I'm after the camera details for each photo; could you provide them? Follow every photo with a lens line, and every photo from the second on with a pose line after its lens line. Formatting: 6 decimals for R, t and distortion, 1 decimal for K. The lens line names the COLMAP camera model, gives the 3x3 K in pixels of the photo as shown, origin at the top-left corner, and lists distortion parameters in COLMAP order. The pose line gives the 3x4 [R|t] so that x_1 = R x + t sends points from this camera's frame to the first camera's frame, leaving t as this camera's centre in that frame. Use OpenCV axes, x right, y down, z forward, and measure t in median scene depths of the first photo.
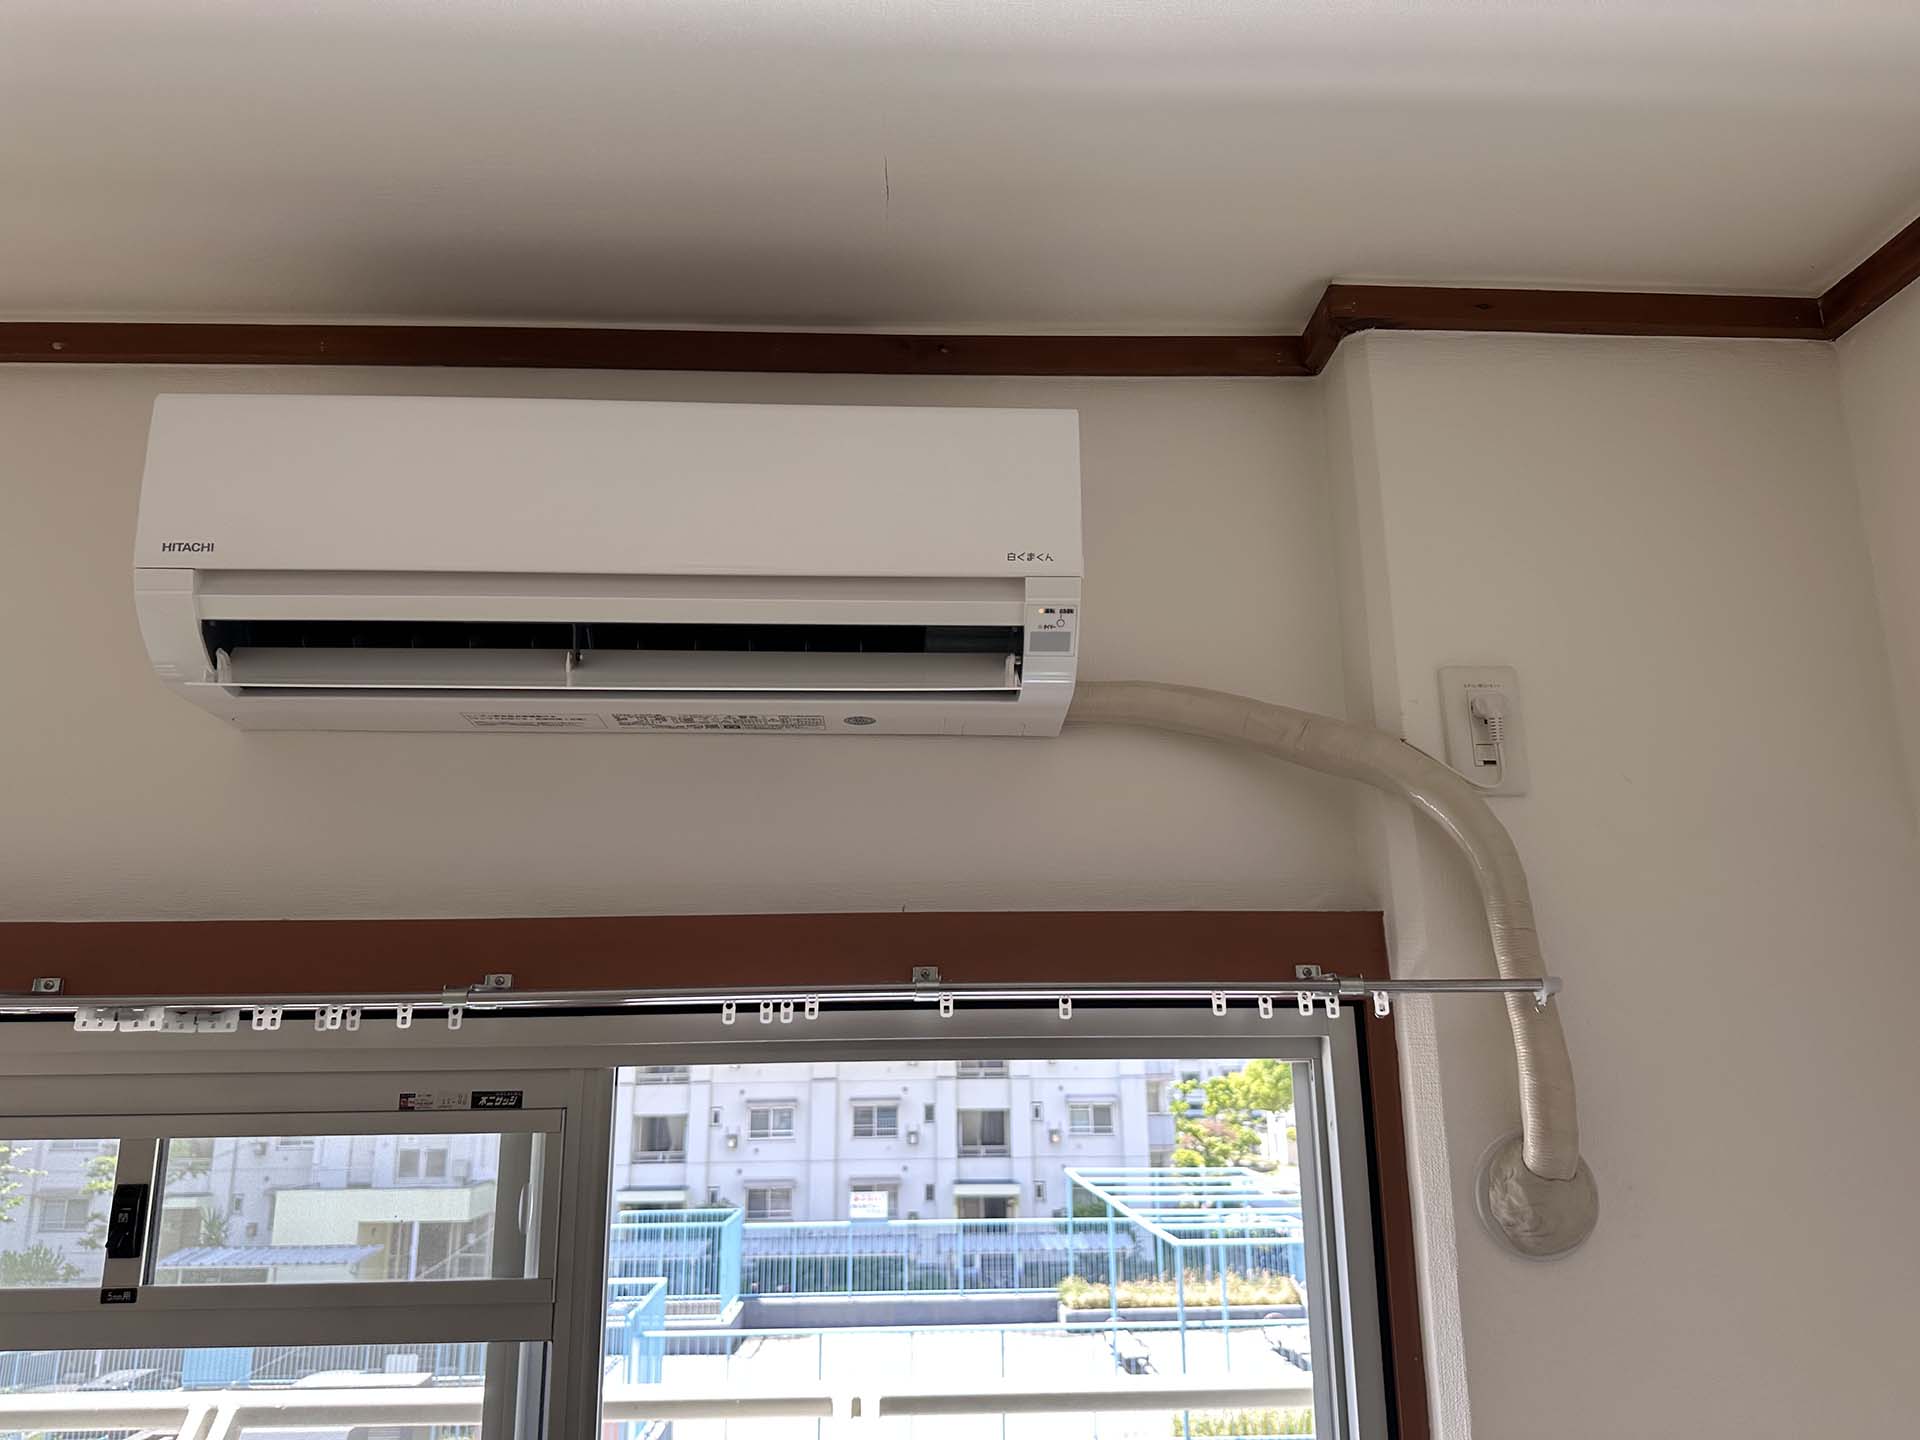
lens RADIAL K [[1370.0, 0, 960.0], [0, 1370.0, 720.0], [0, 0, 1]] dist [0.019835, -0.030672]
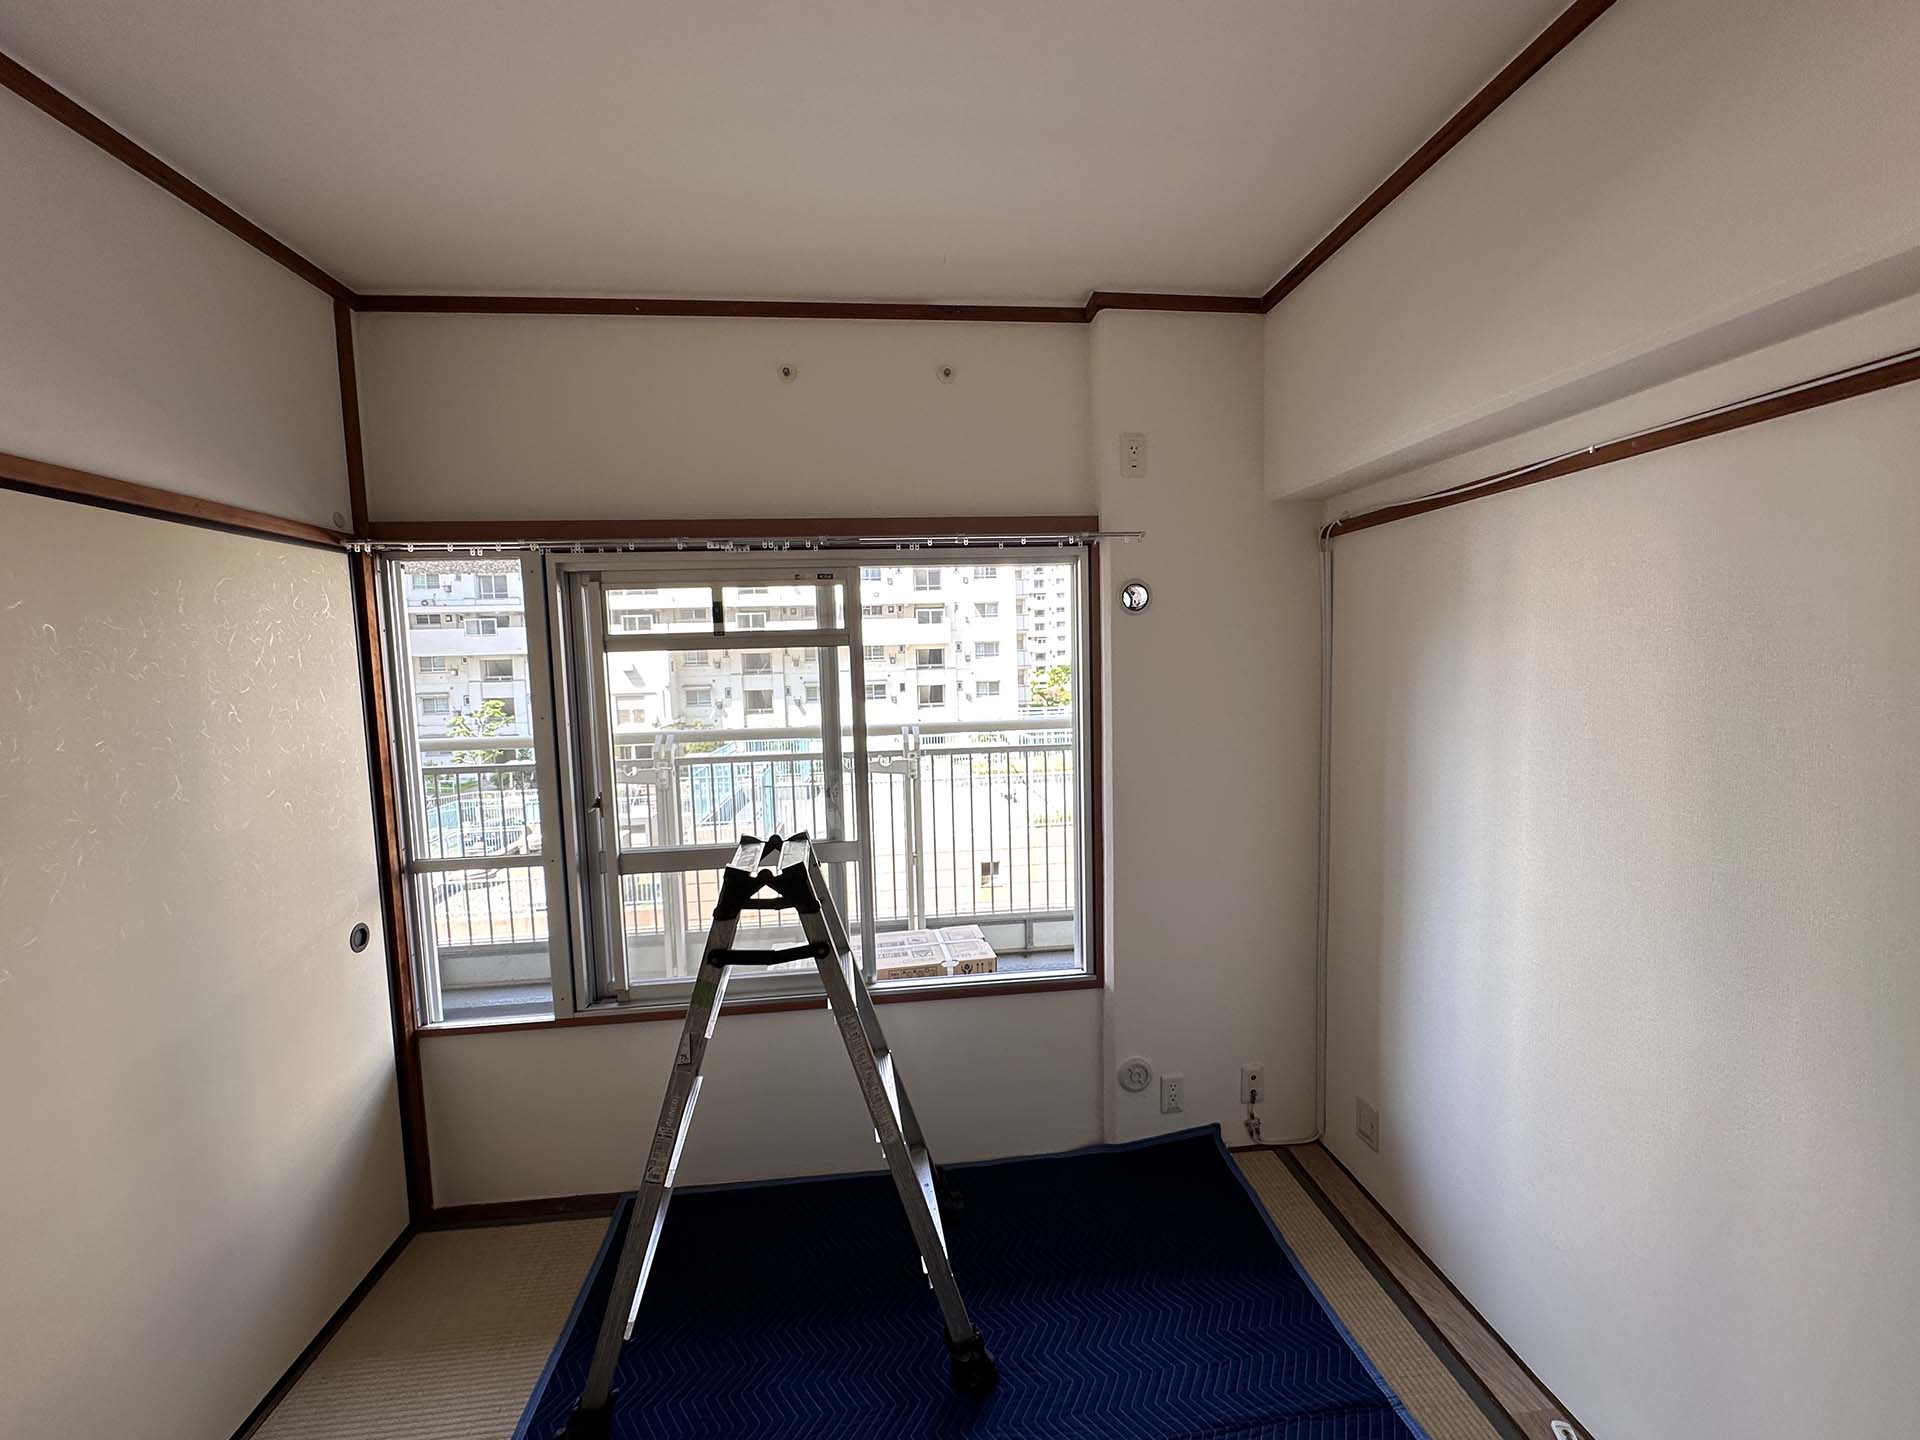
lens RADIAL K [[767.6, 0, 960.0], [0, 767.6, 720.0], [0, 0, 1]] dist [-0.026210, -0.000023]
pose [[0.998263, -0.022559, 0.054418, -0.117436], [0.004329, 0.949367, 0.314138, 0.032288], [-0.058749, -0.313357, 0.947816, -0.770291]]
